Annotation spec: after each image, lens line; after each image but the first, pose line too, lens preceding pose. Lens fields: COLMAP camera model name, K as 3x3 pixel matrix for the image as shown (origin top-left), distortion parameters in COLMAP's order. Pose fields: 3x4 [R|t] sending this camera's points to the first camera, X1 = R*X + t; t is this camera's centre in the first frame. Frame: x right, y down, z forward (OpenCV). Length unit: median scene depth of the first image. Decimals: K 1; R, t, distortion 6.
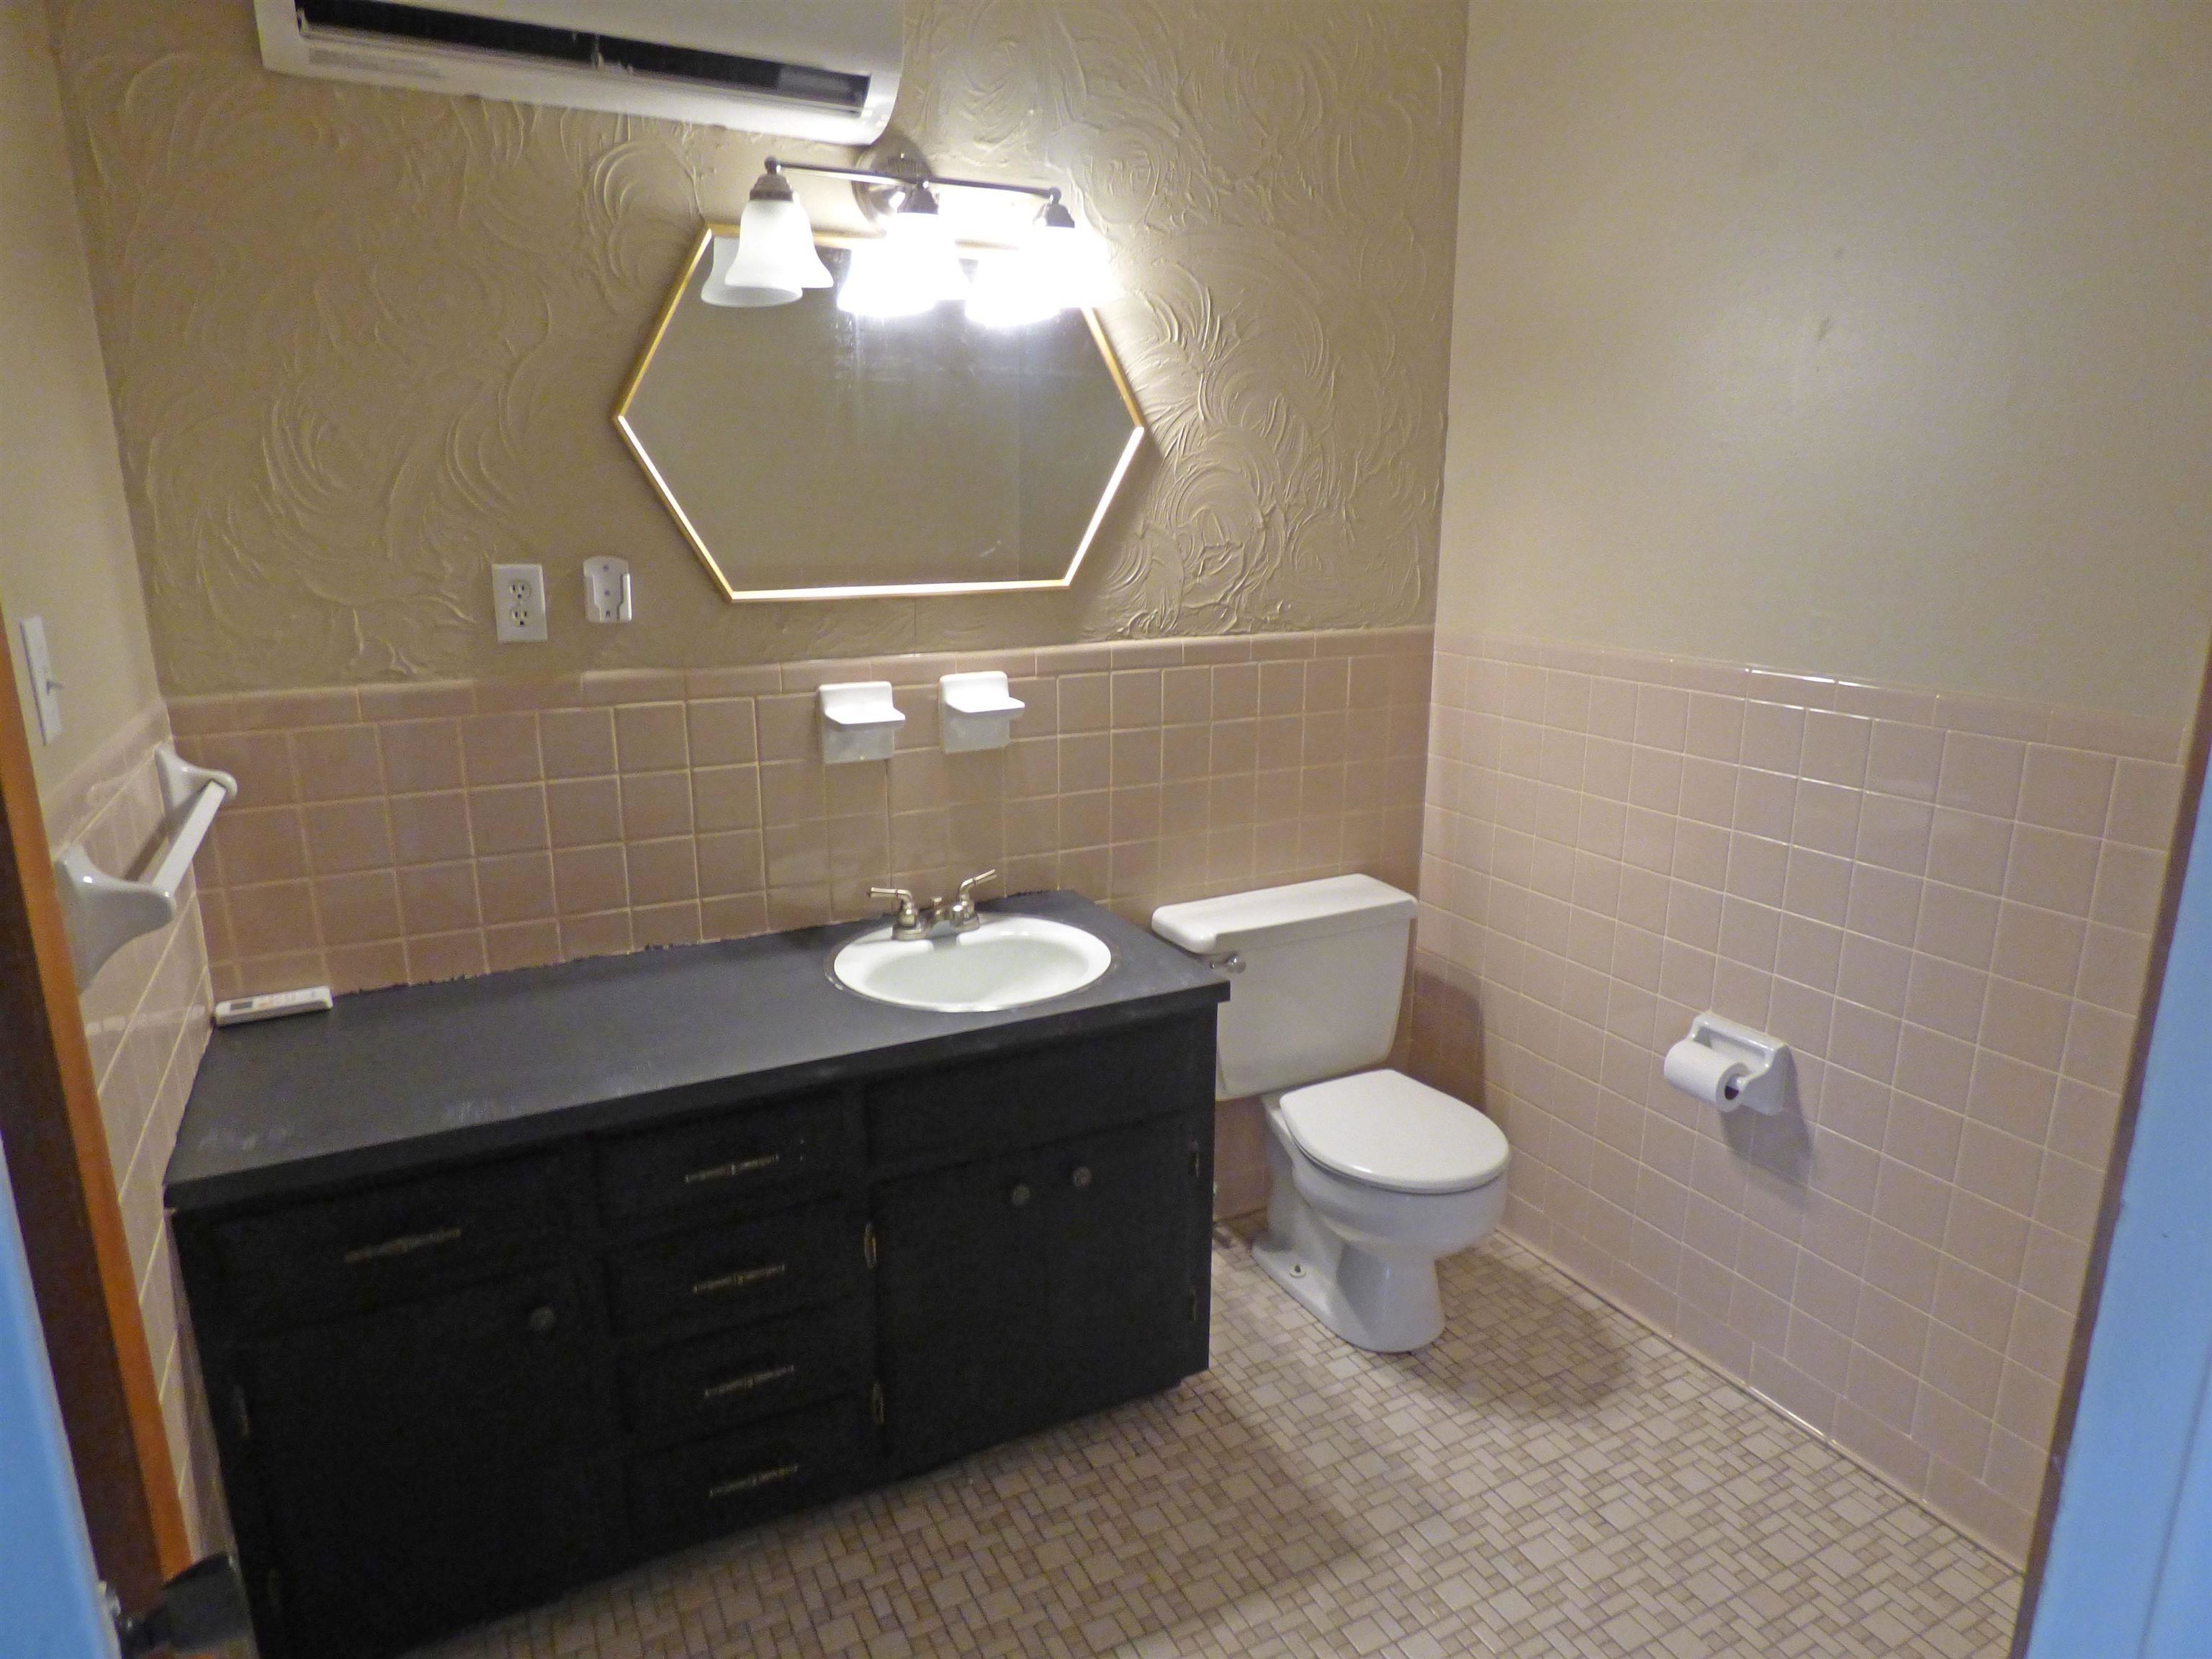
lens RADIAL K [[1353.7, 0, 1106.0], [0, 1353.7, 829.5], [0, 0, 1]] dist [-0.014856, 0.008331]
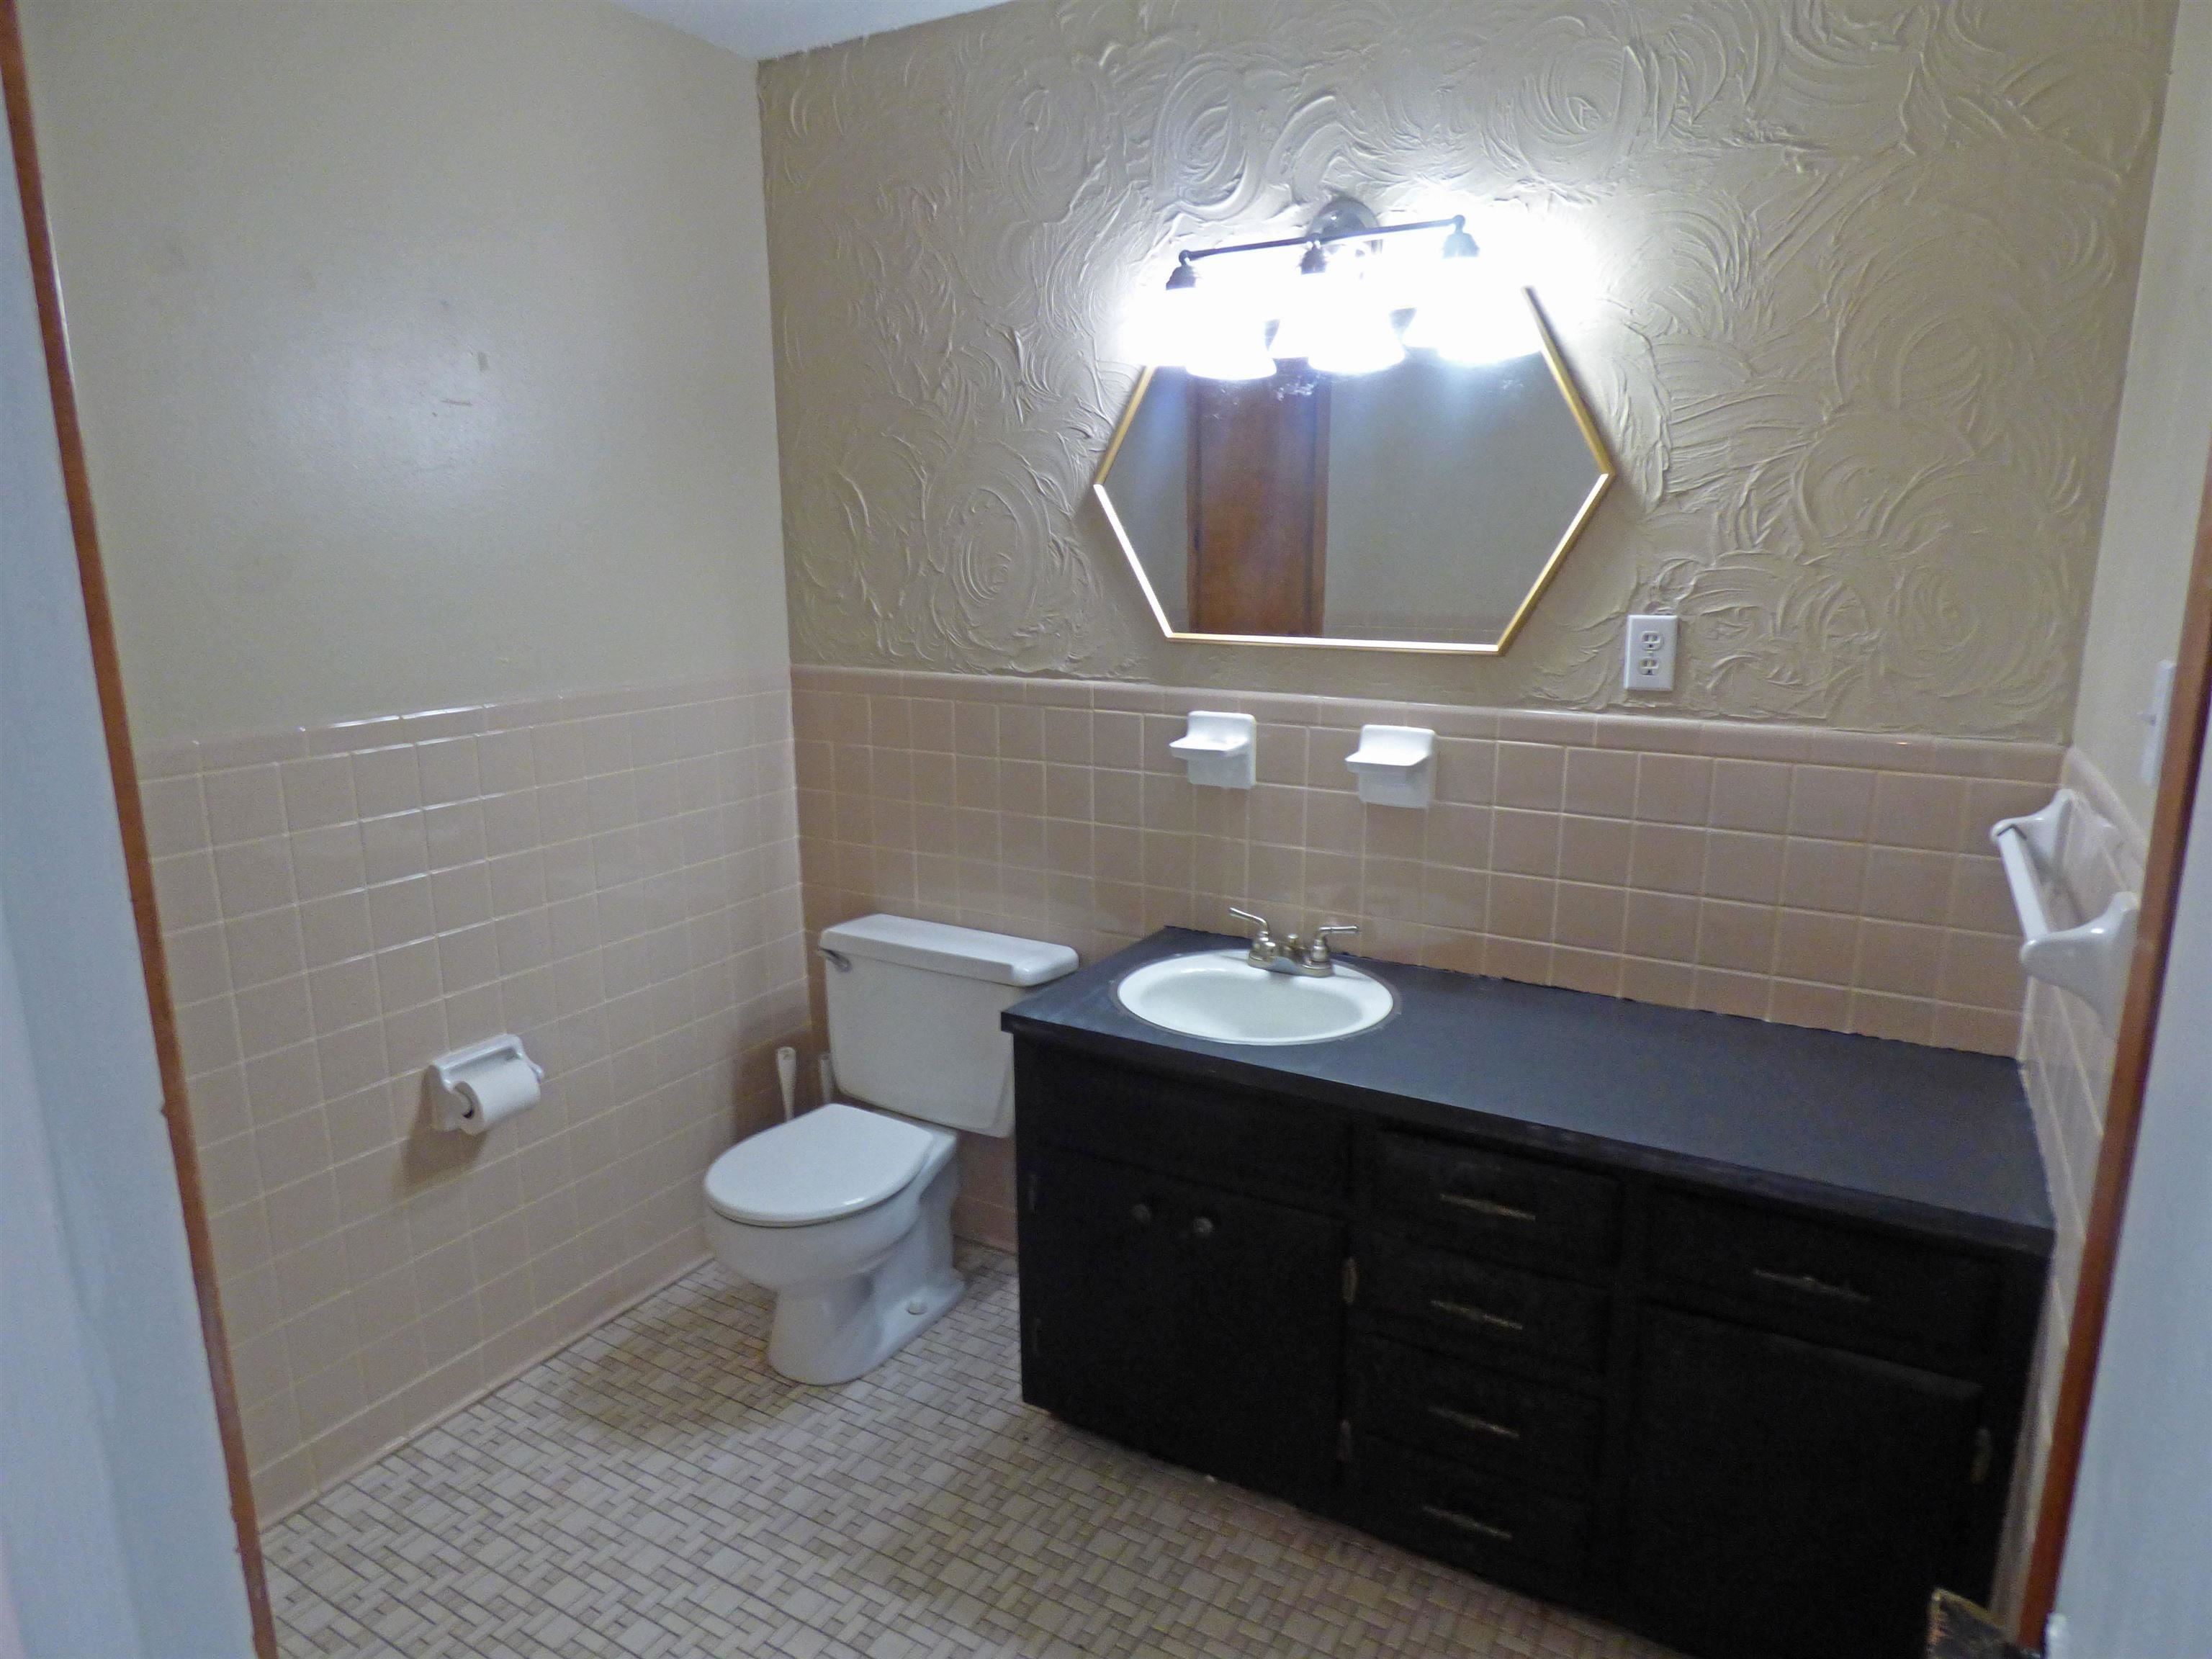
lens RADIAL K [[1353.7, 0, 1106.0], [0, 1353.7, 829.5], [0, 0, 1]] dist [-0.014856, 0.008331]
pose [[0.516852, 0.180188, -0.836897, 0.639053], [-0.206806, 0.974924, 0.082187, -0.080921], [0.830720, 0.130597, 0.541155, 0.319680]]
